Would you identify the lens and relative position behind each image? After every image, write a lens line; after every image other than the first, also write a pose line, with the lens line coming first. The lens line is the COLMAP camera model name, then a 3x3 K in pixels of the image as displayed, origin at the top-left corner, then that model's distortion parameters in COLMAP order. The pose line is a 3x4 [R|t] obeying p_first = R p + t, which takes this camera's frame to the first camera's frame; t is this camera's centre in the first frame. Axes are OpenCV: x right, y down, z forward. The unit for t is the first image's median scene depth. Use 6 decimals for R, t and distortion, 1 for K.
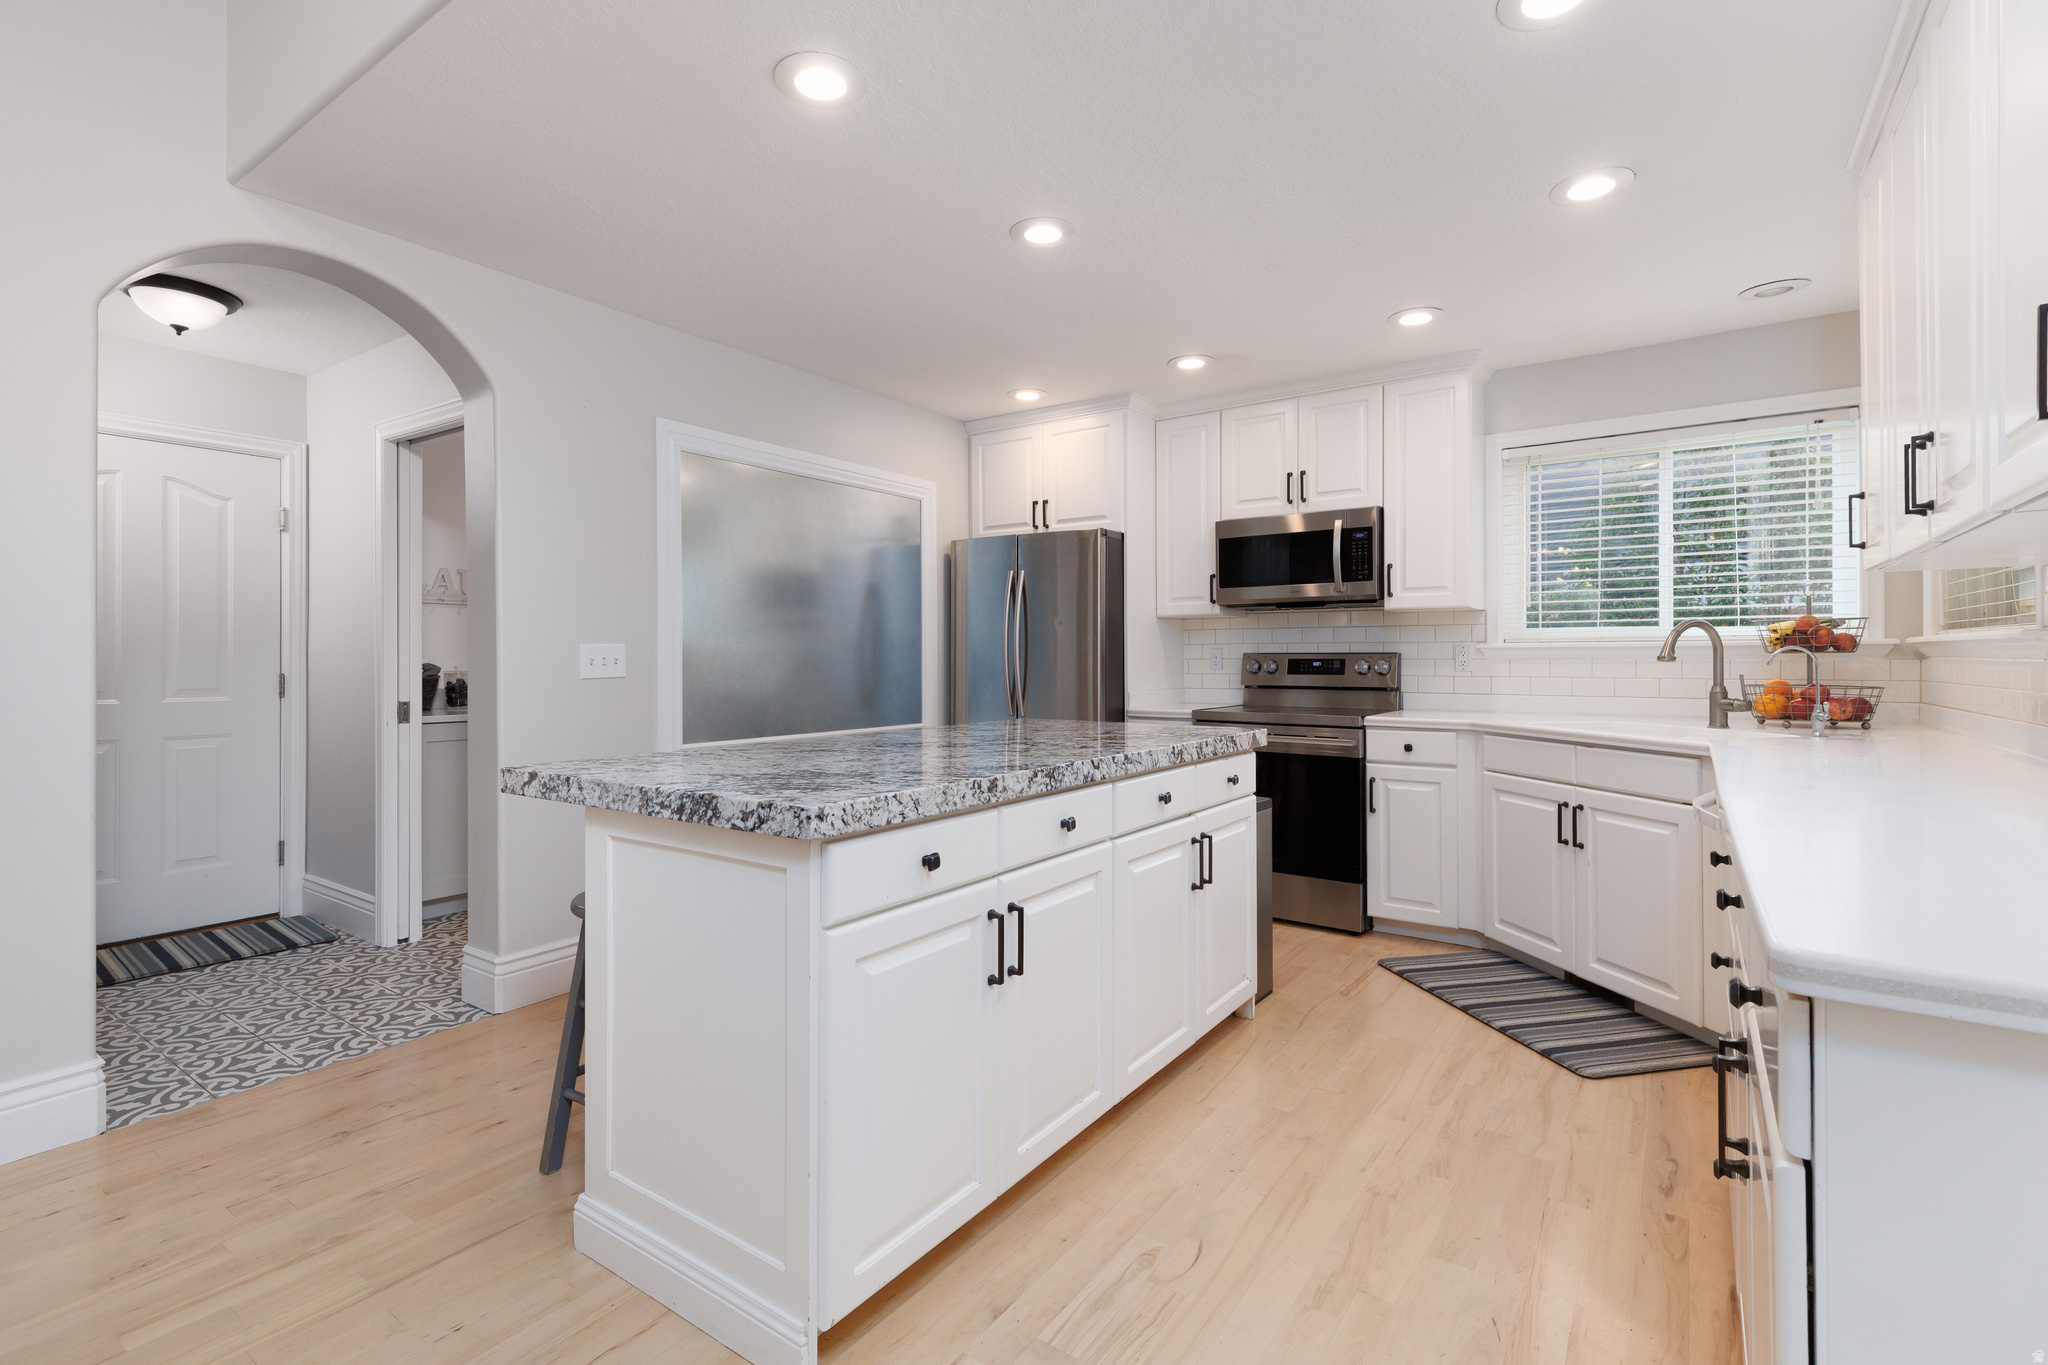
lens RADIAL K [[936.9, 0, 1024.1], [0, 936.9, 657.3], [0, 0, 1]] dist [0.008428, -0.002595]
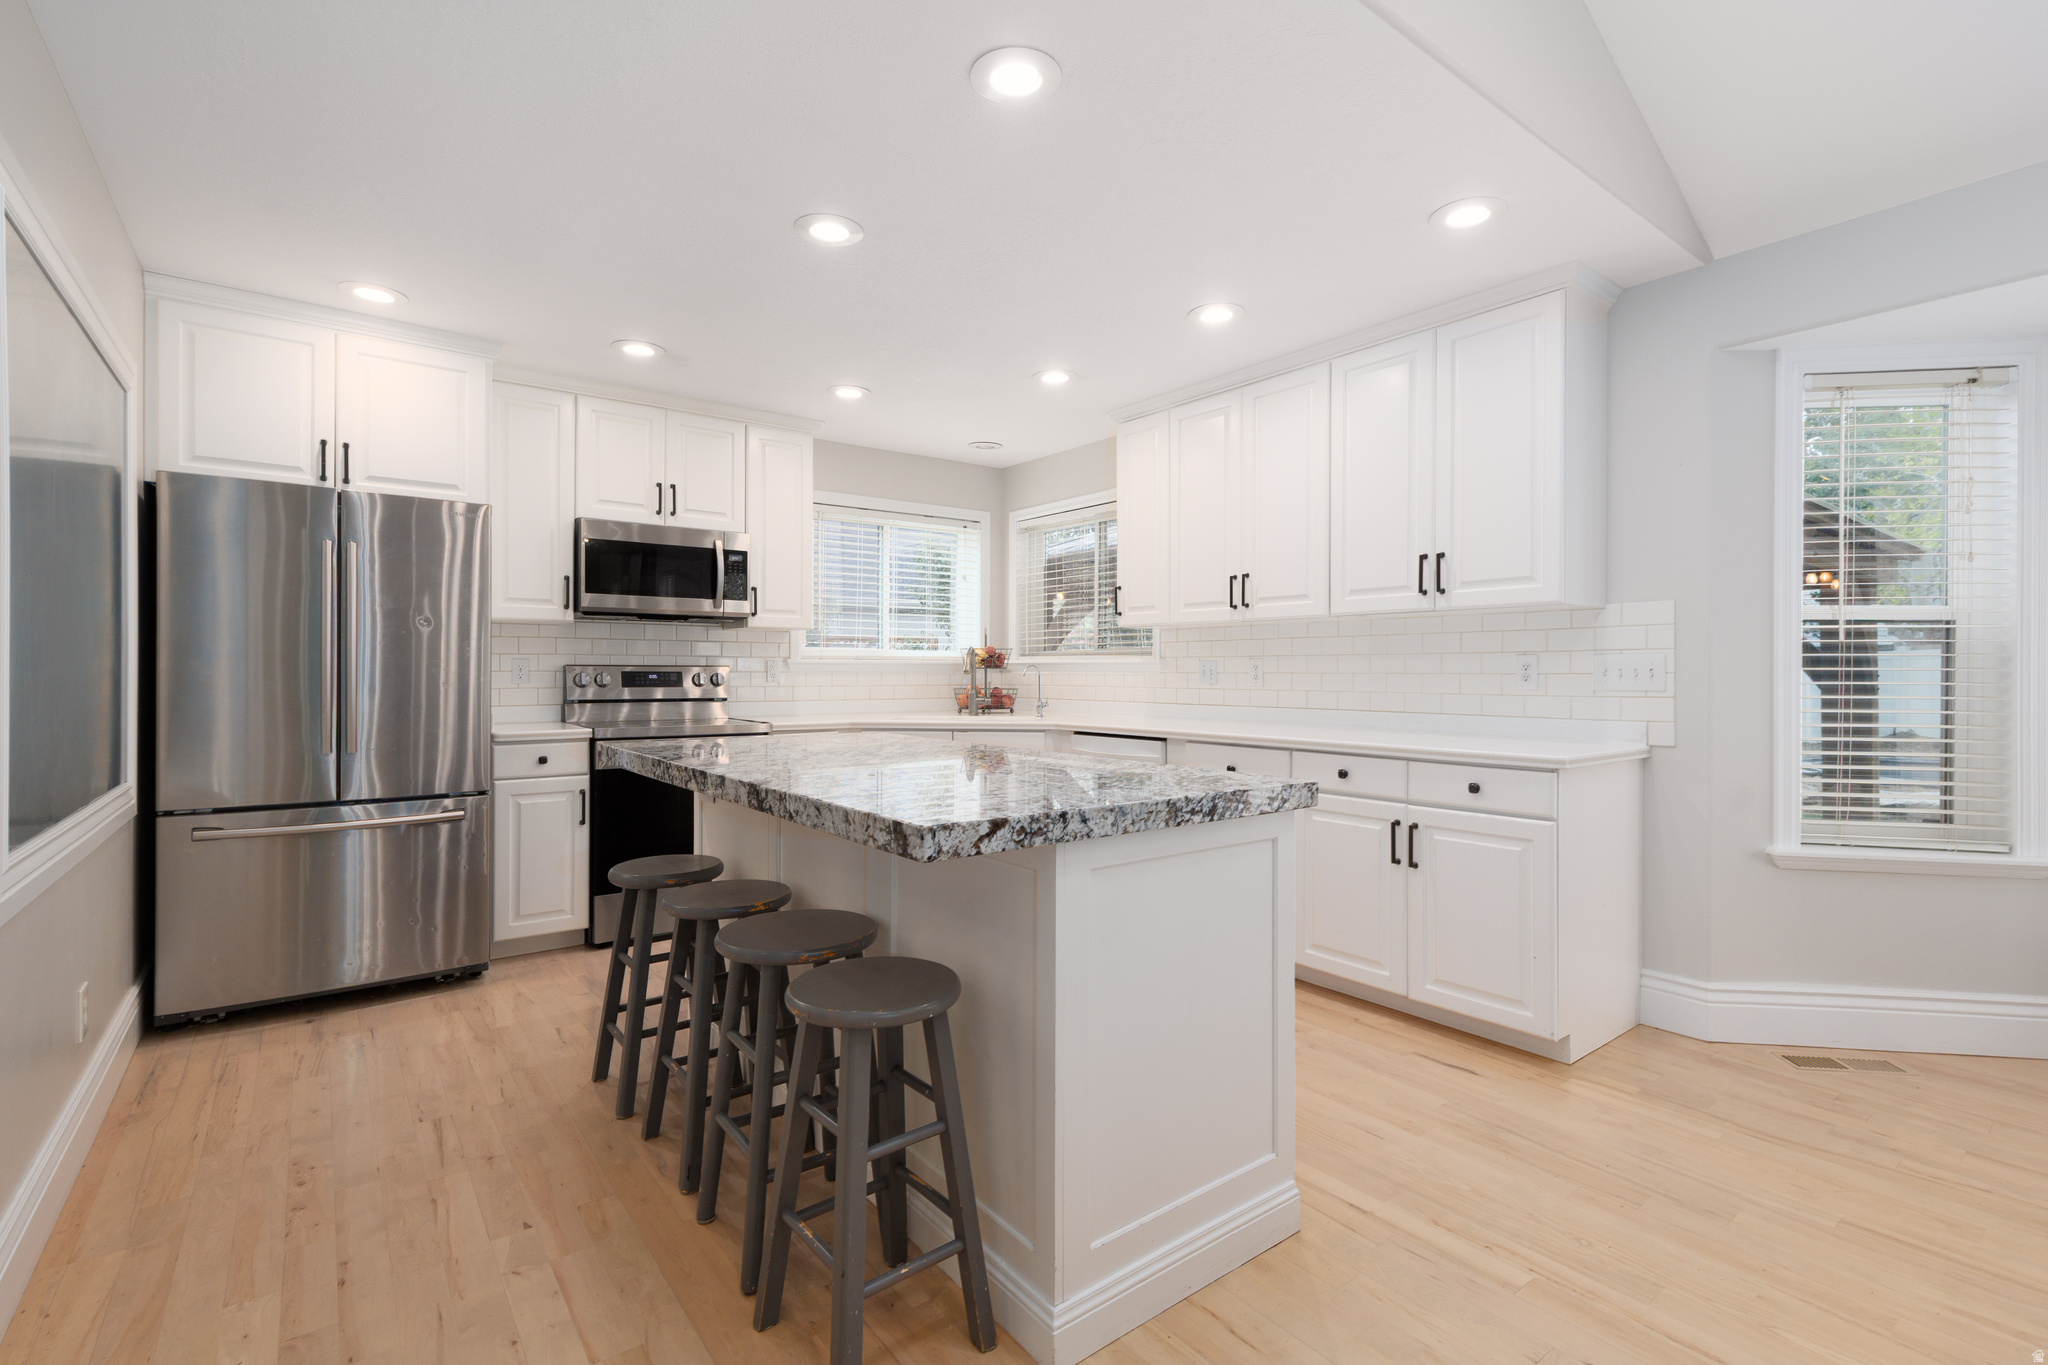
lens RADIAL K [[936.9, 0, 1029.8], [0, 936.9, 681.8], [0, 0, 1]] dist [0.008428, -0.002595]
pose [[0.295045, -0.008245, 0.955448, -0.725411], [-0.003114, 0.999949, 0.009590, 0.002588], [-0.955478, -0.005804, 0.295004, 0.442236]]
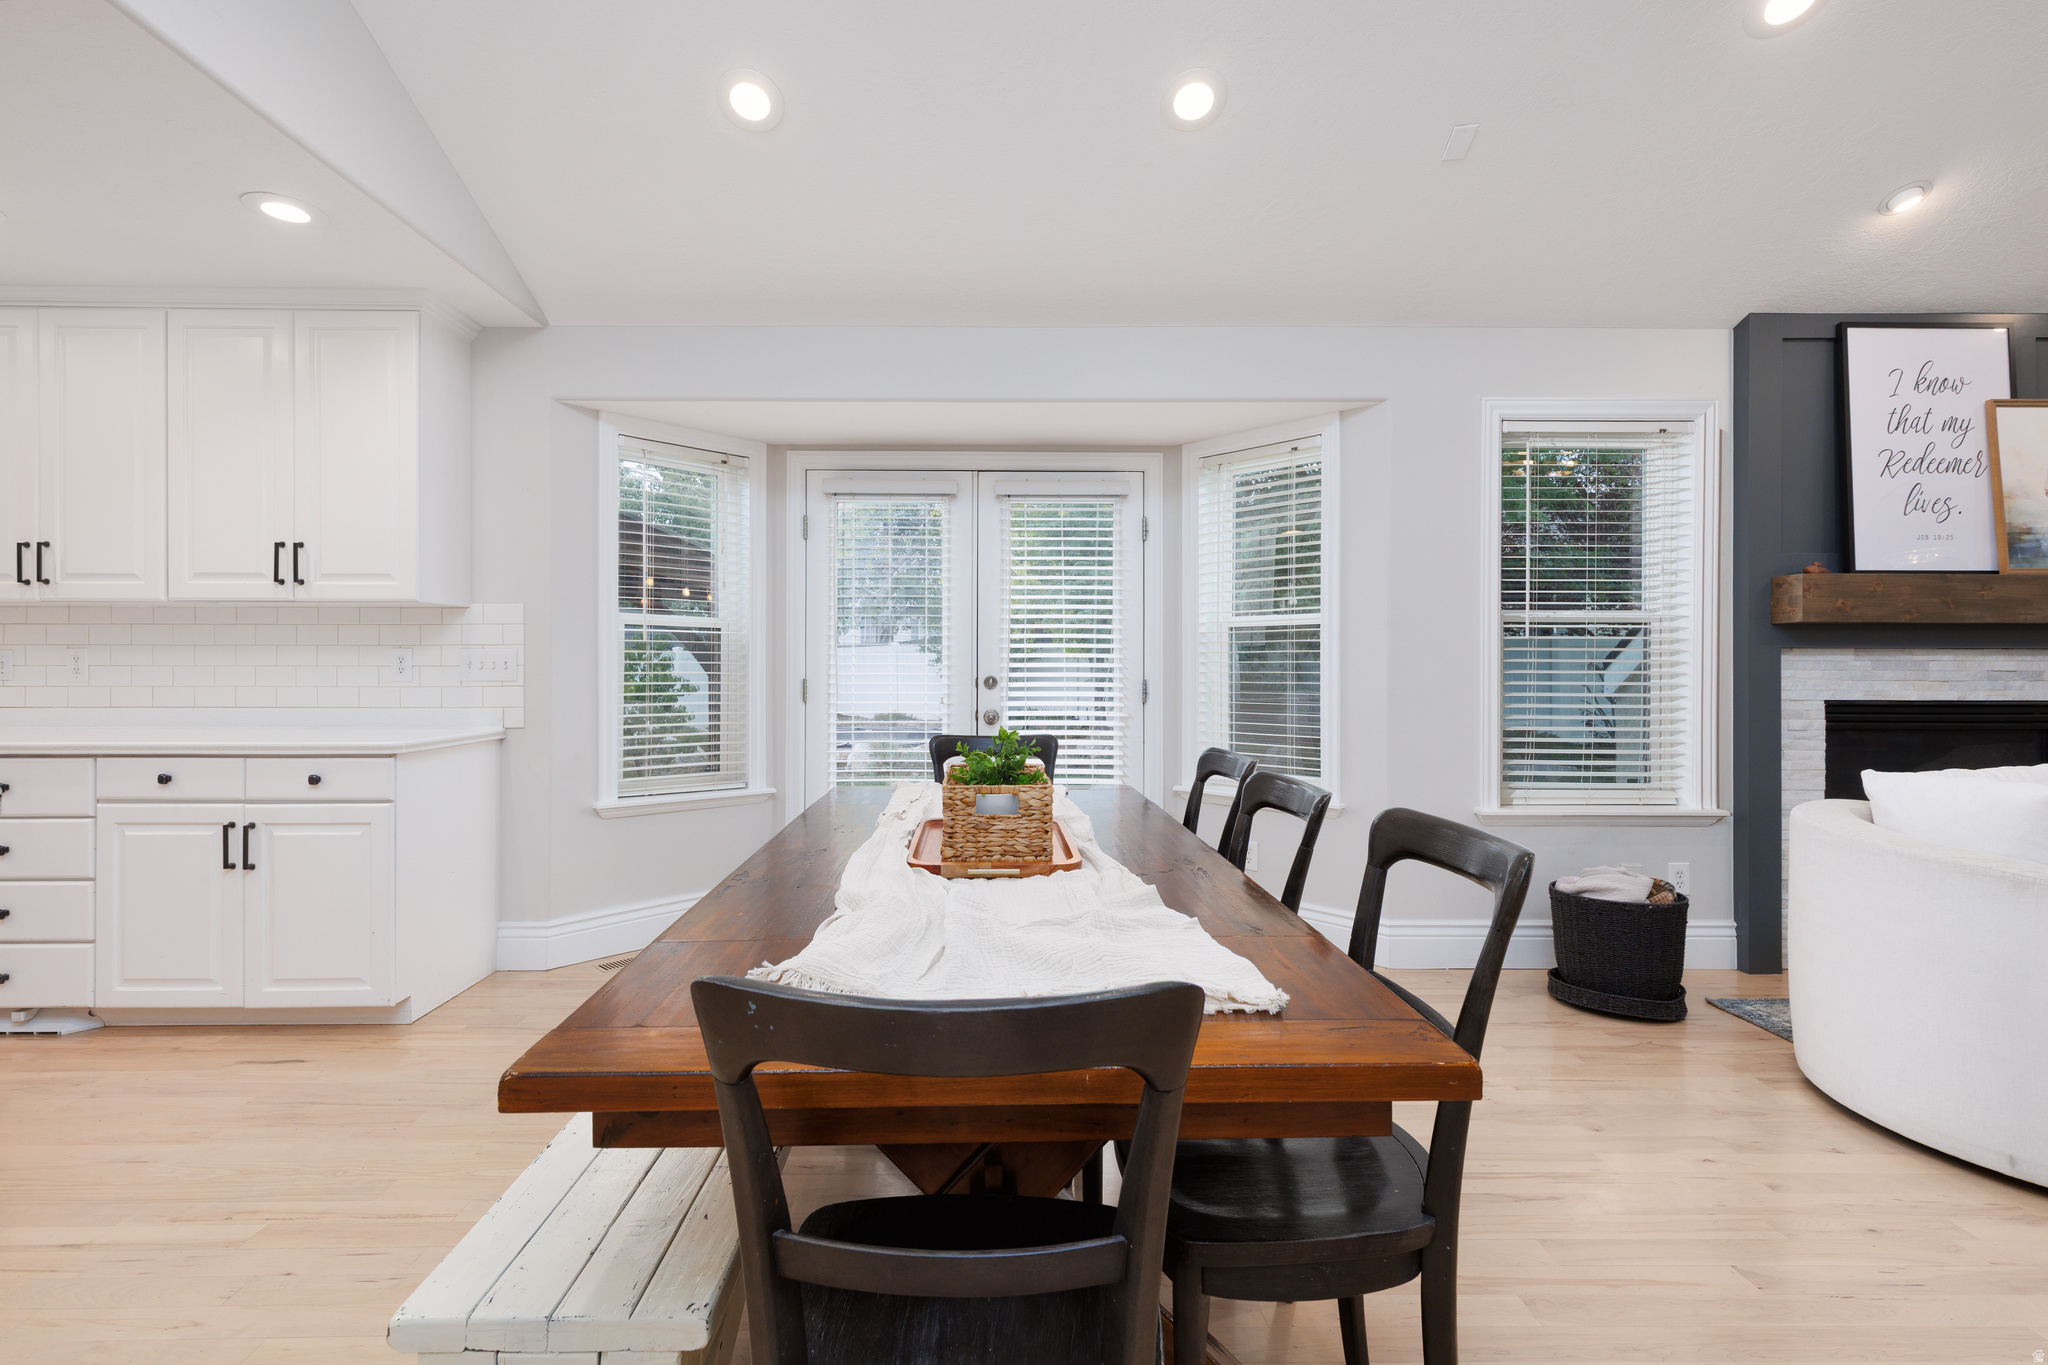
lens RADIAL K [[936.9, 0, 1016.4], [0, 936.9, 671.7], [0, 0, 1]] dist [0.008428, -0.002595]
pose [[-0.588342, -0.003245, 0.808606, -0.868544], [-0.000286, 0.999993, 0.003805, 0.003815], [-0.808612, 0.002008, -0.588338, 0.292367]]
